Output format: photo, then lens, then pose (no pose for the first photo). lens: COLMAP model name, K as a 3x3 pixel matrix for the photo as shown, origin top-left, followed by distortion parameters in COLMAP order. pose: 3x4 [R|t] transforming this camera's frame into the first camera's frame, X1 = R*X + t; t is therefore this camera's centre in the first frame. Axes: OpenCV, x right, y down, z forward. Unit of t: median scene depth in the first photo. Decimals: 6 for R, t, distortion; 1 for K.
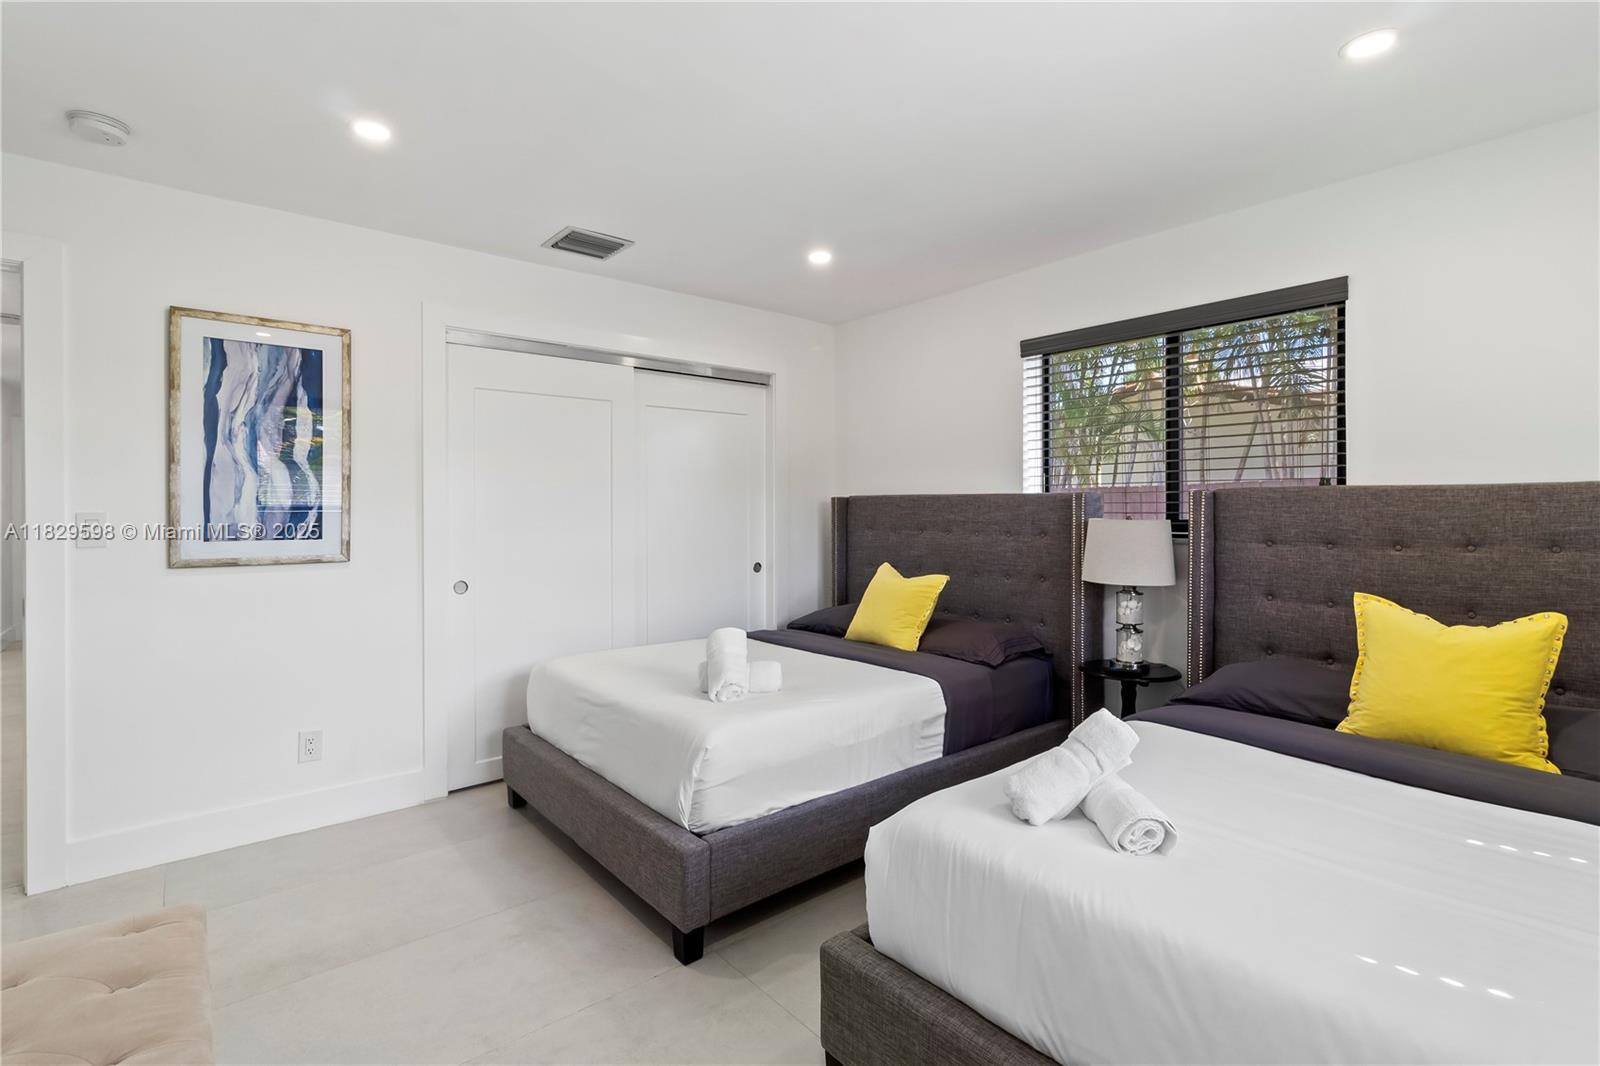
lens RADIAL K [[747.2, 0, 800.0], [0, 747.2, 533.0], [0, 0, 1]] dist [0.003059, 0.001515]
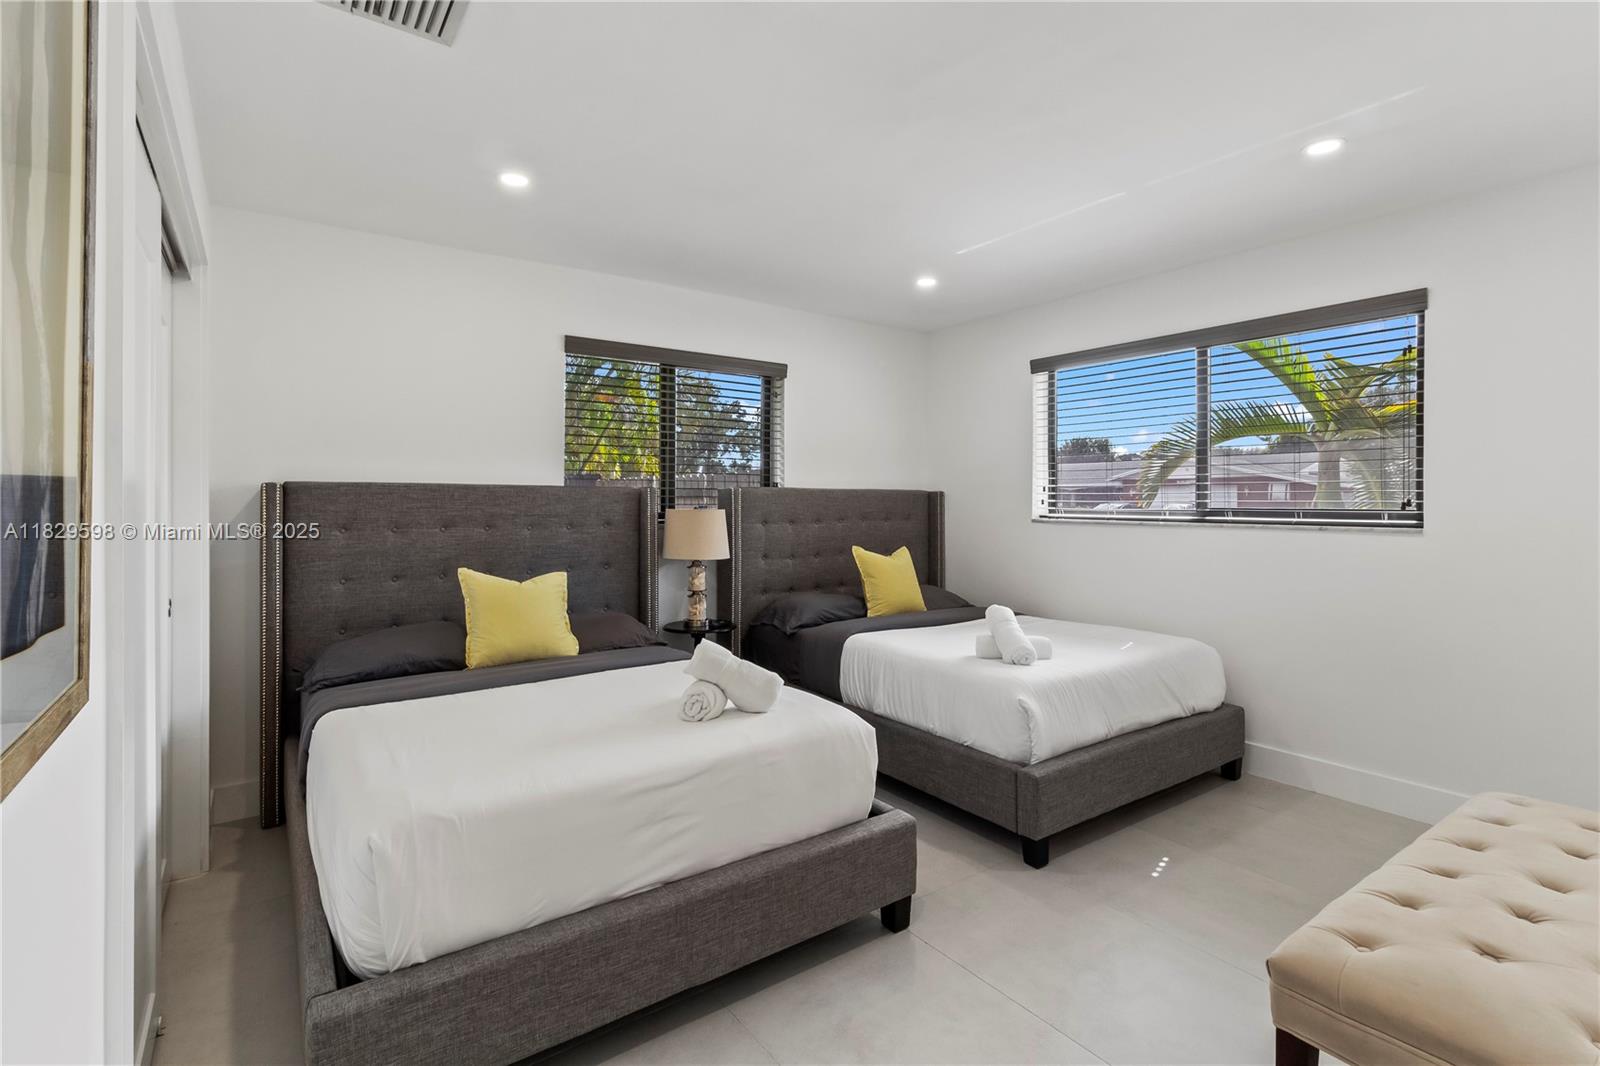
lens RADIAL K [[747.2, 0, 800.0], [0, 747.2, 533.0], [0, 0, 1]] dist [0.003059, 0.001515]
pose [[0.074922, -0.044667, 0.996188, -0.730217], [0.028933, 0.998673, 0.042603, -0.024290], [-0.996770, 0.025631, 0.076115, 0.634706]]
